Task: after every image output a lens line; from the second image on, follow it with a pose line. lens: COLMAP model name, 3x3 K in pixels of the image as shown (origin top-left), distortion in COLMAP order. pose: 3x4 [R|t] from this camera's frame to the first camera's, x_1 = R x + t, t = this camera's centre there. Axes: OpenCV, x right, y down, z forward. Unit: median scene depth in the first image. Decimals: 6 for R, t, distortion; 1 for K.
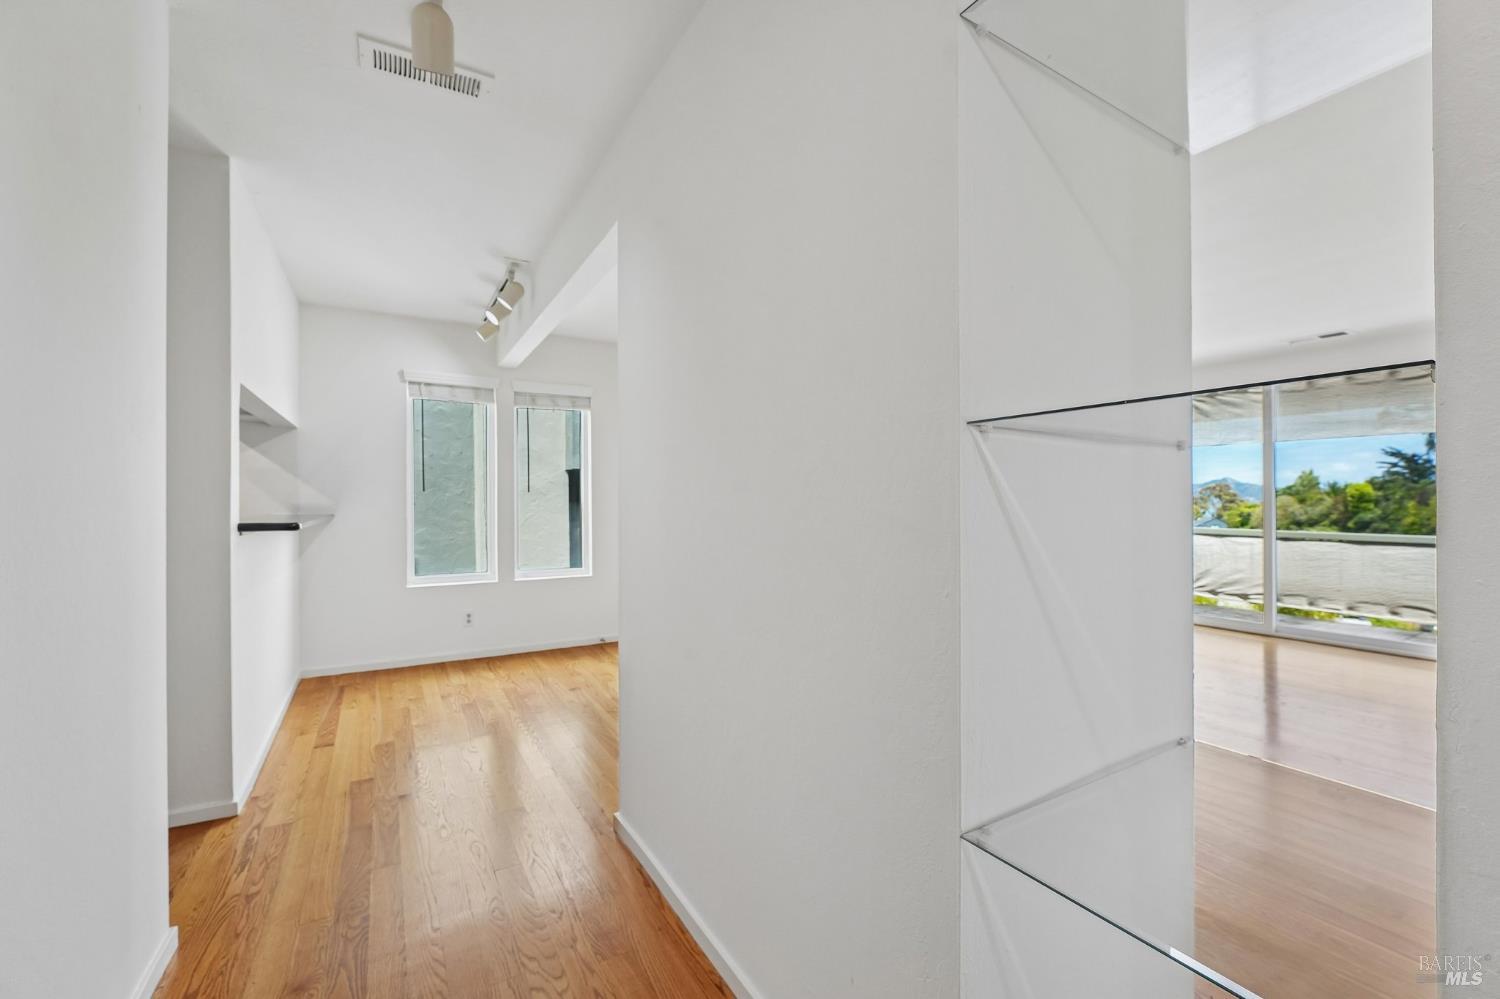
lens RADIAL K [[607.5, 0, 749.7], [0, 607.5, 507.0], [0, 0, 1]] dist [-0.015494, 0.000415]
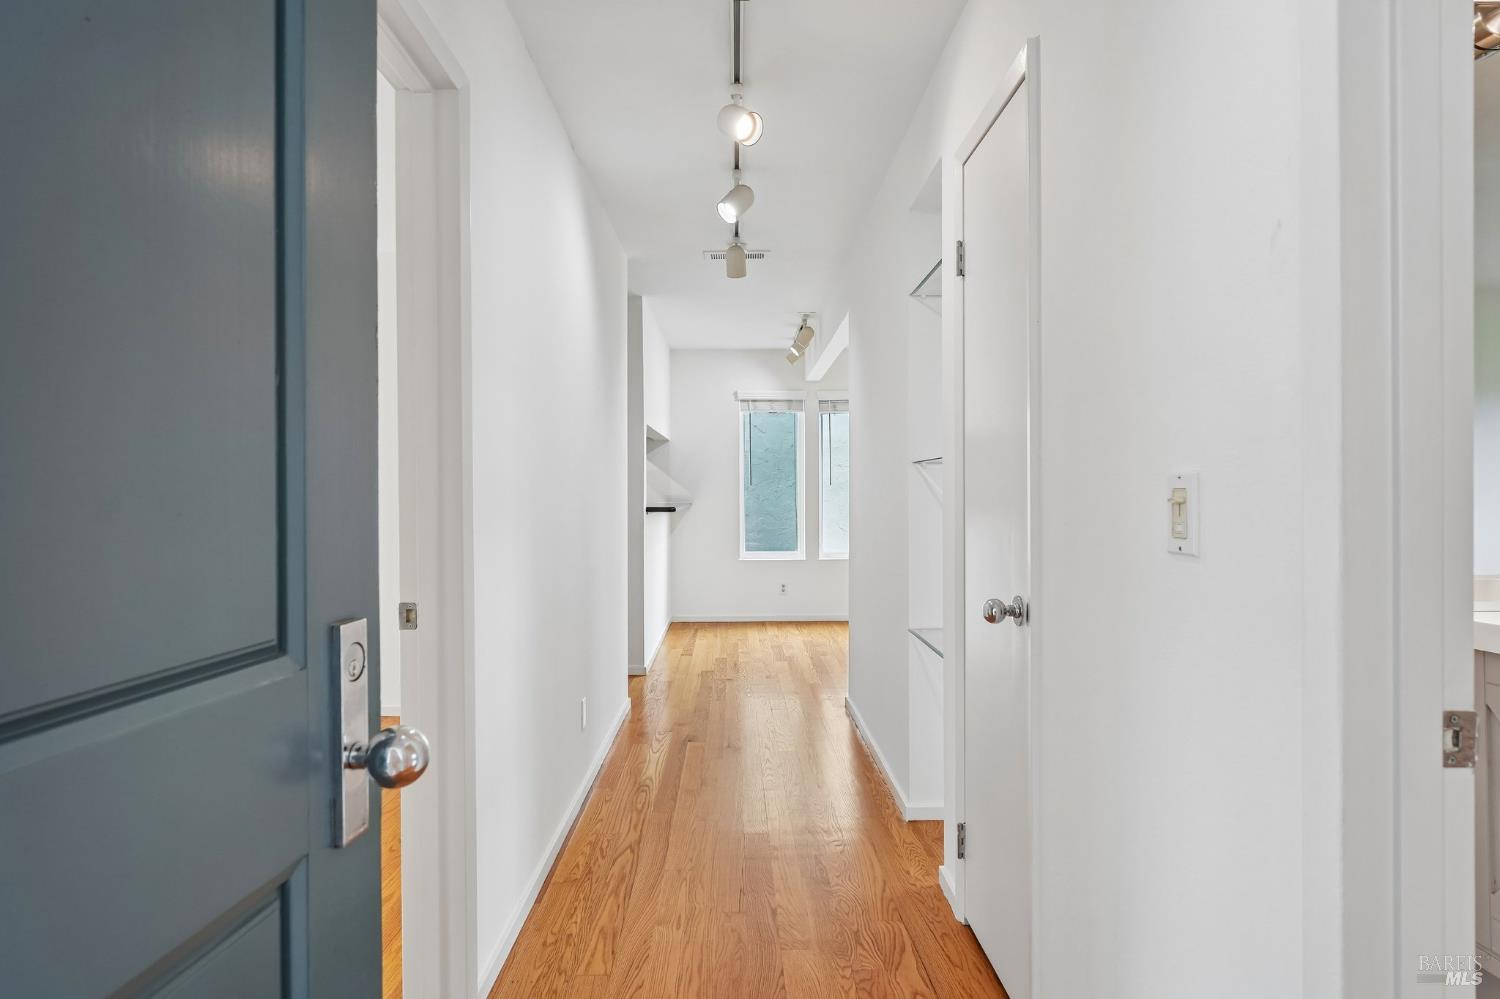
lens RADIAL K [[803.1, 0, 752.7], [0, 803.1, 498.8], [0, 0, 1]] dist [0.001513, 0.000018]
pose [[0.866892, 0.001009, -0.498495, 0.358456], [-0.000777, 0.999999, 0.000673, 0.001600], [0.498496, -0.000196, 0.866892, -0.541690]]
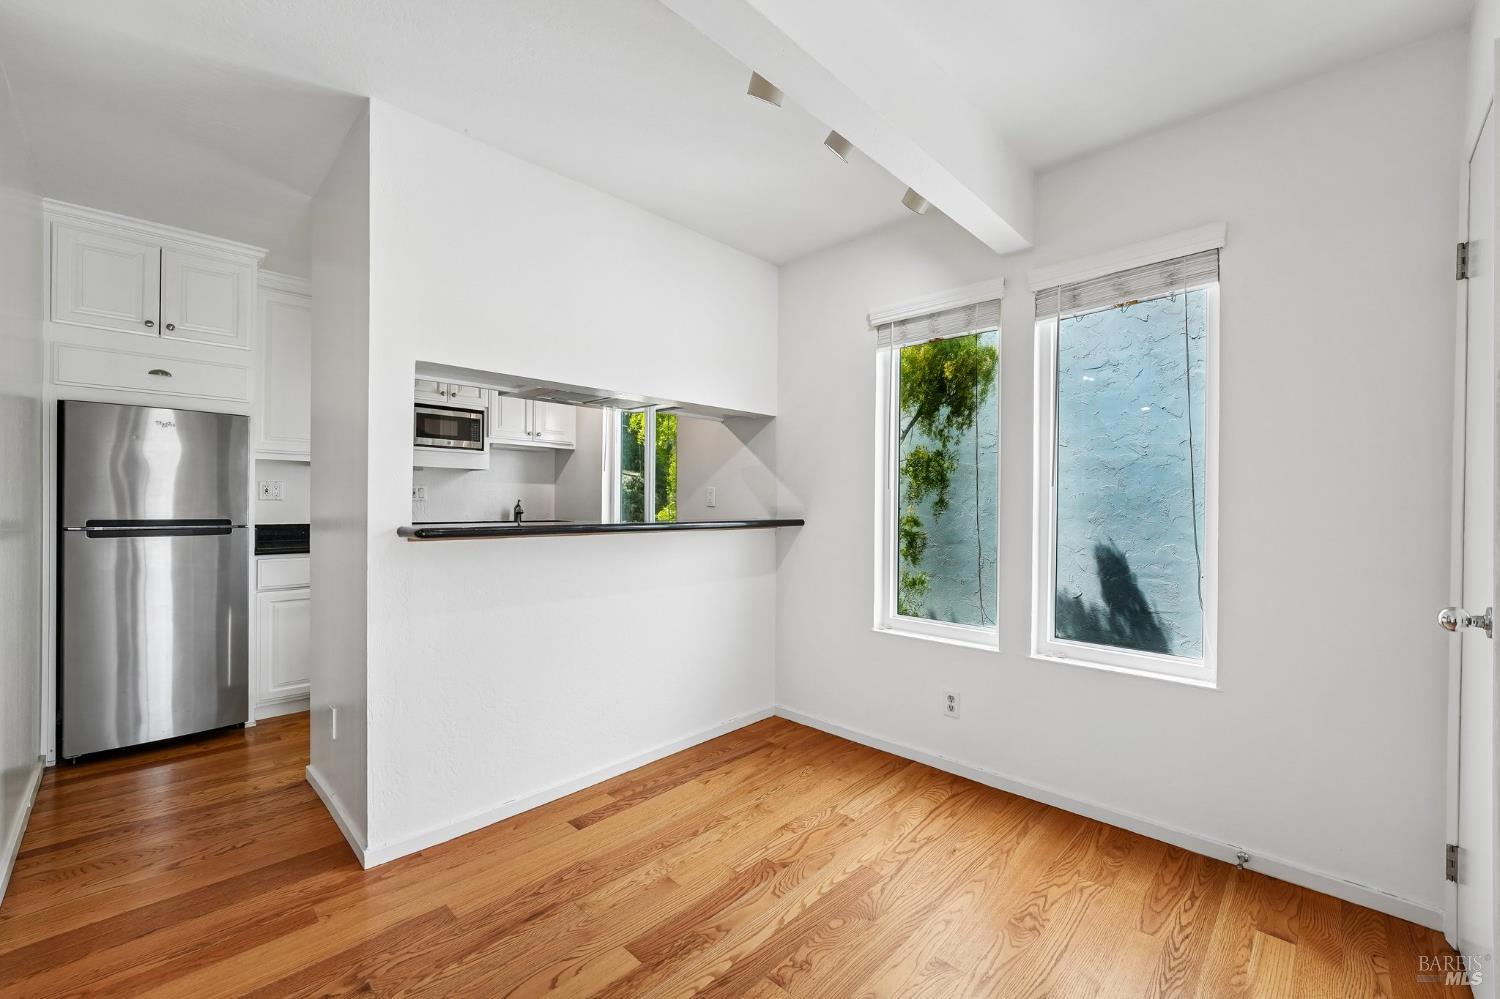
lens RADIAL K [[607.5, 0, 744.0], [0, 607.5, 509.8], [0, 0, 1]] dist [-0.015494, 0.000415]
pose [[0.244902, 0.009577, -0.969501, 0.066151], [-0.012815, 0.999896, 0.006641, -0.006159], [0.969463, 0.010798, 0.244999, 0.803664]]
